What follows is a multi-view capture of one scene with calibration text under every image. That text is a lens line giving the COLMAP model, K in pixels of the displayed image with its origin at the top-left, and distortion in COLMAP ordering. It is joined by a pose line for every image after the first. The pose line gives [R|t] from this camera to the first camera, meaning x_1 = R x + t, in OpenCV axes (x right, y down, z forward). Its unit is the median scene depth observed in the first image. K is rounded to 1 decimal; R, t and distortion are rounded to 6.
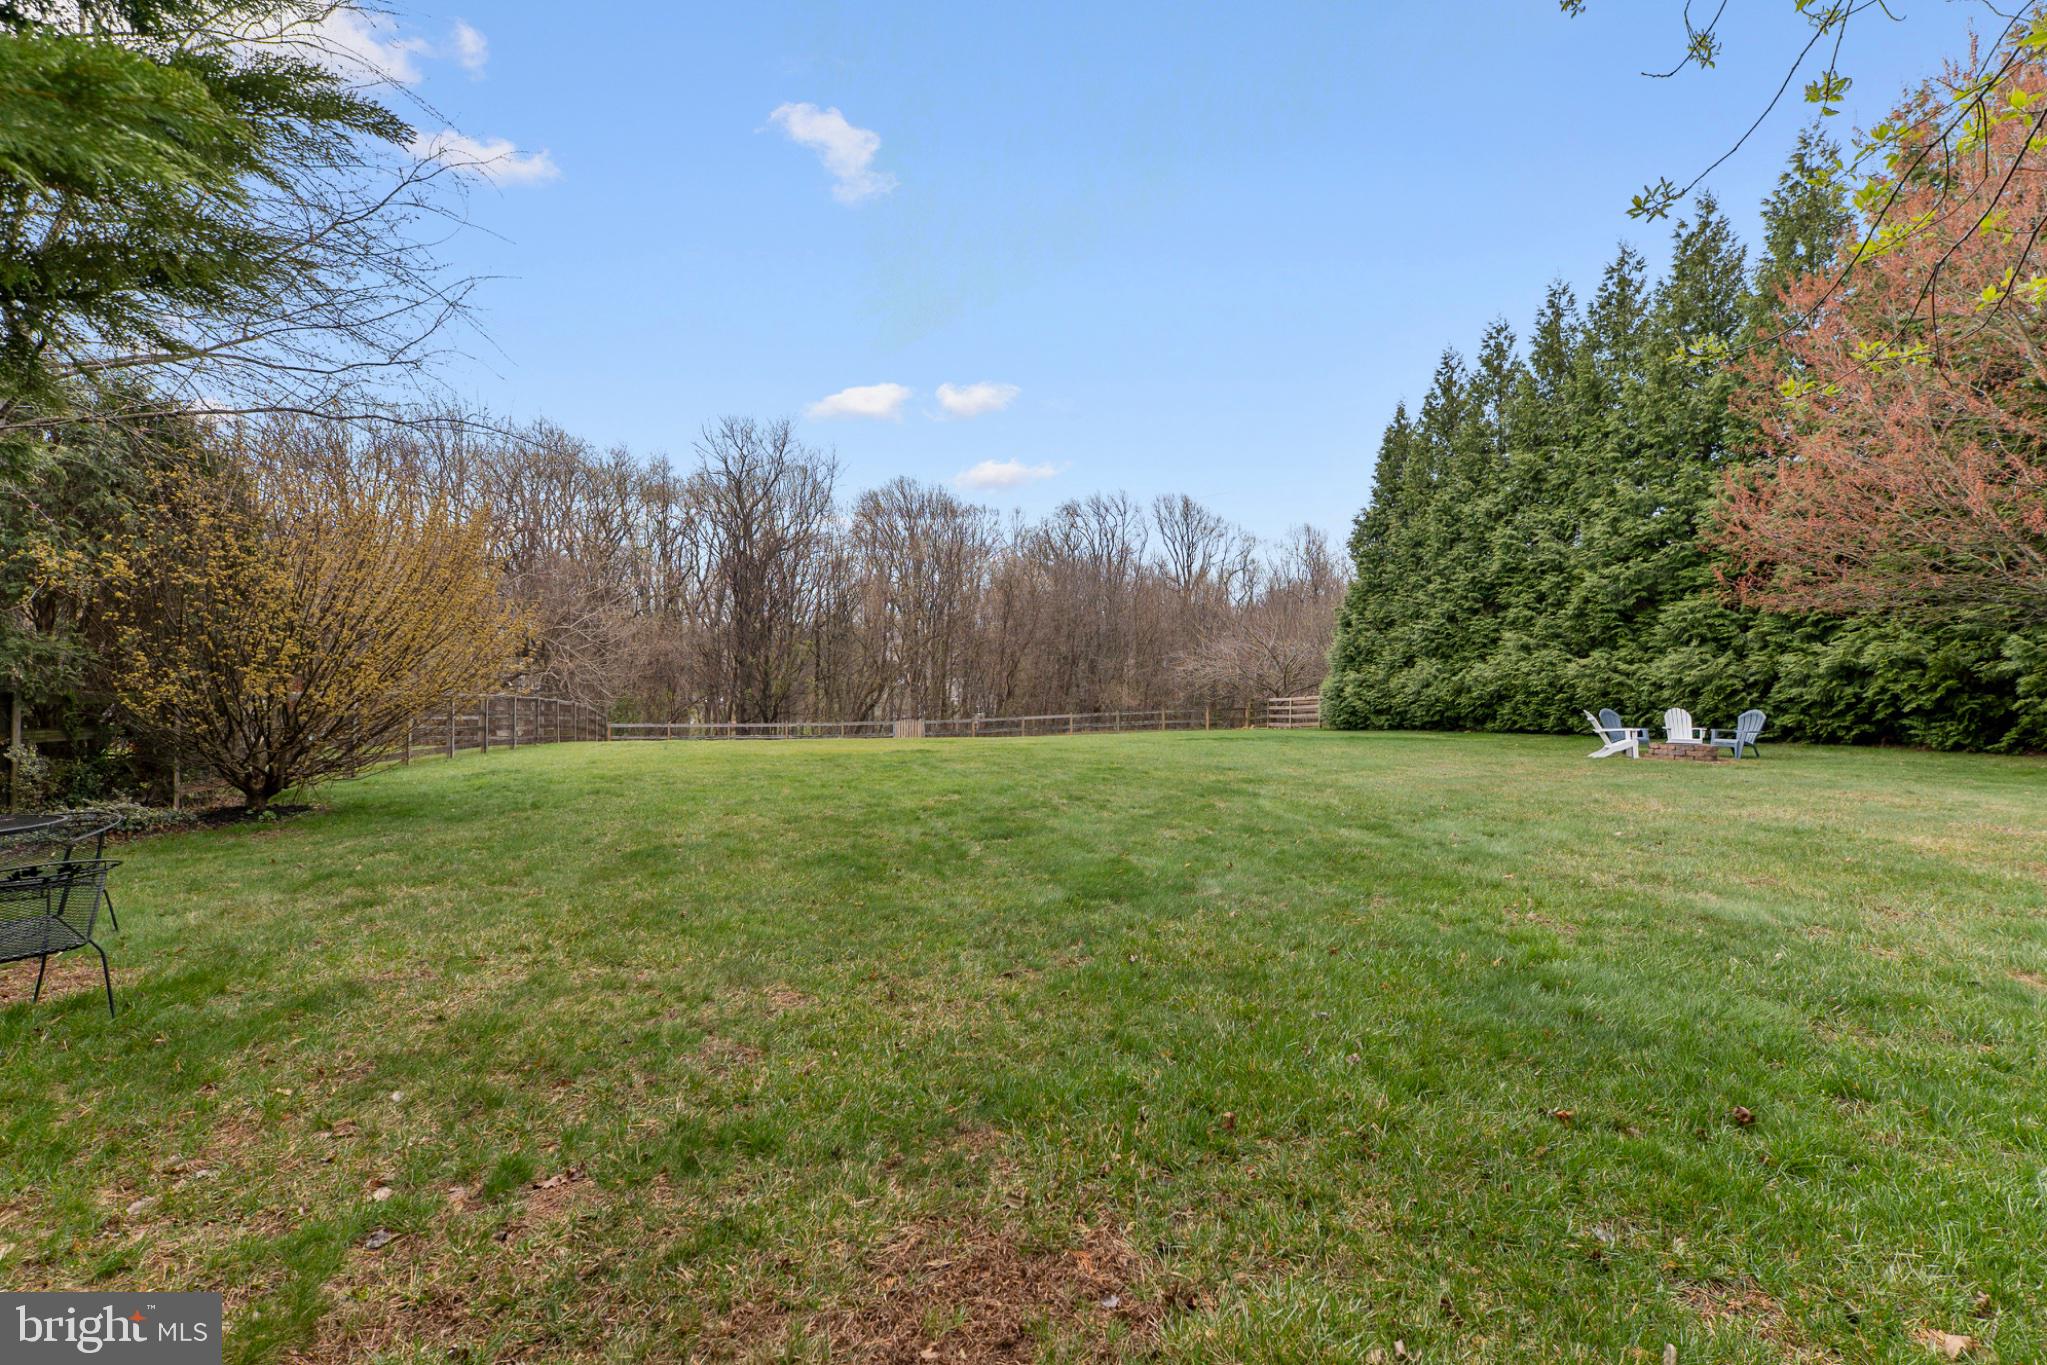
lens RADIAL K [[893.5, 0, 1018.8], [0, 893.5, 684.7], [0, 0, 1]] dist [0.002804, 0.001566]
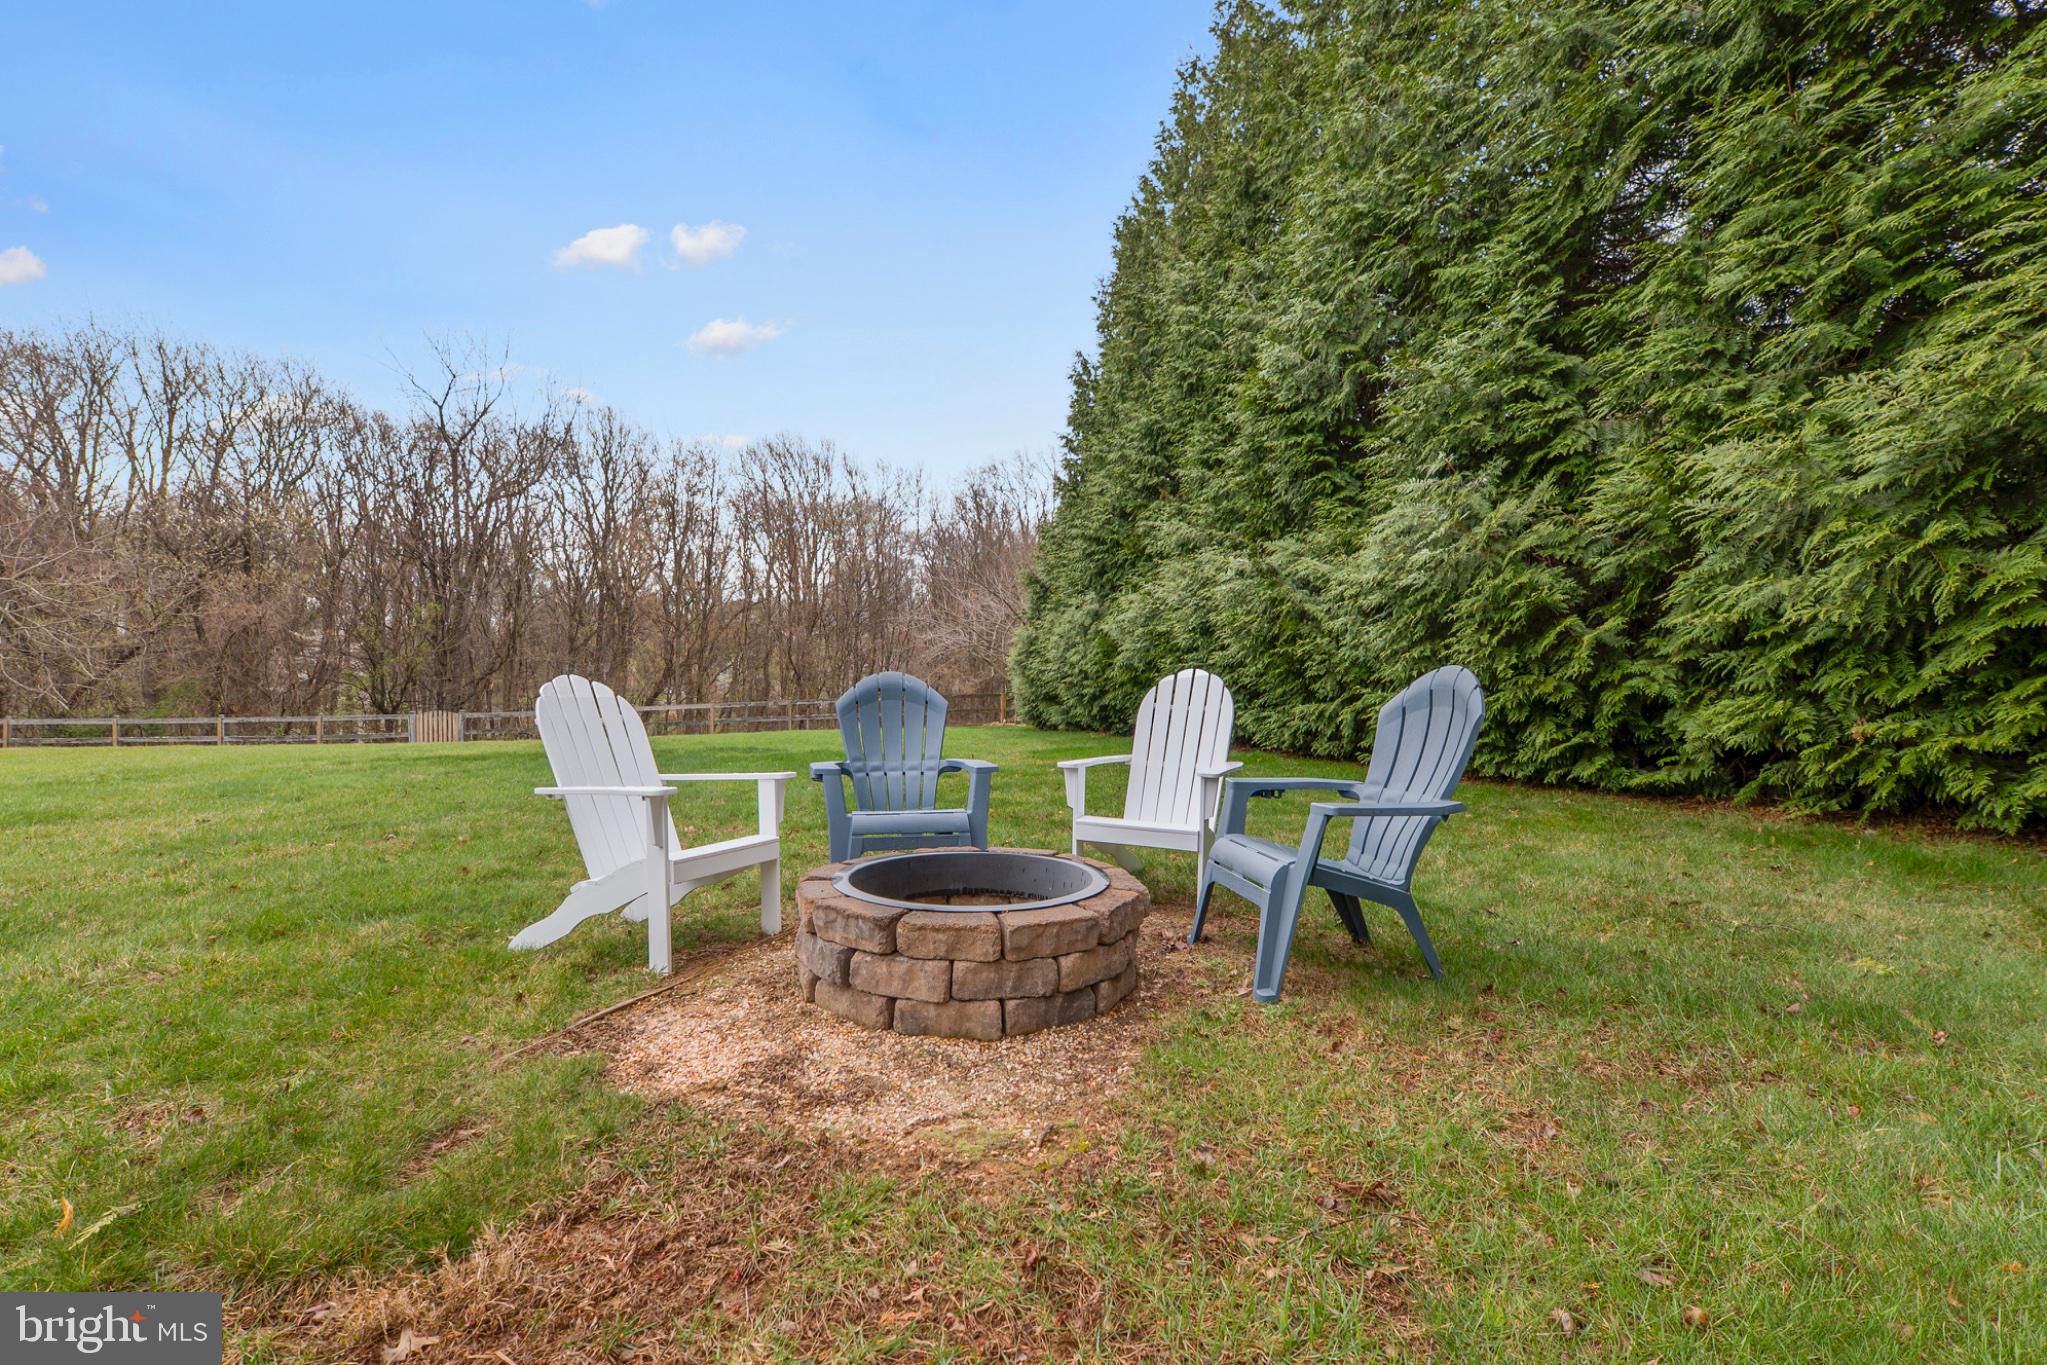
lens RADIAL K [[893.5, 0, 1029.4], [0, 893.5, 675.6], [0, 0, 1]] dist [0.002804, 0.001566]
pose [[0.999681, 0.003063, -0.025082, 0.670956], [-0.003180, 0.999984, -0.004613, 0.029262], [0.025067, 0.004691, 0.999675, 0.748248]]
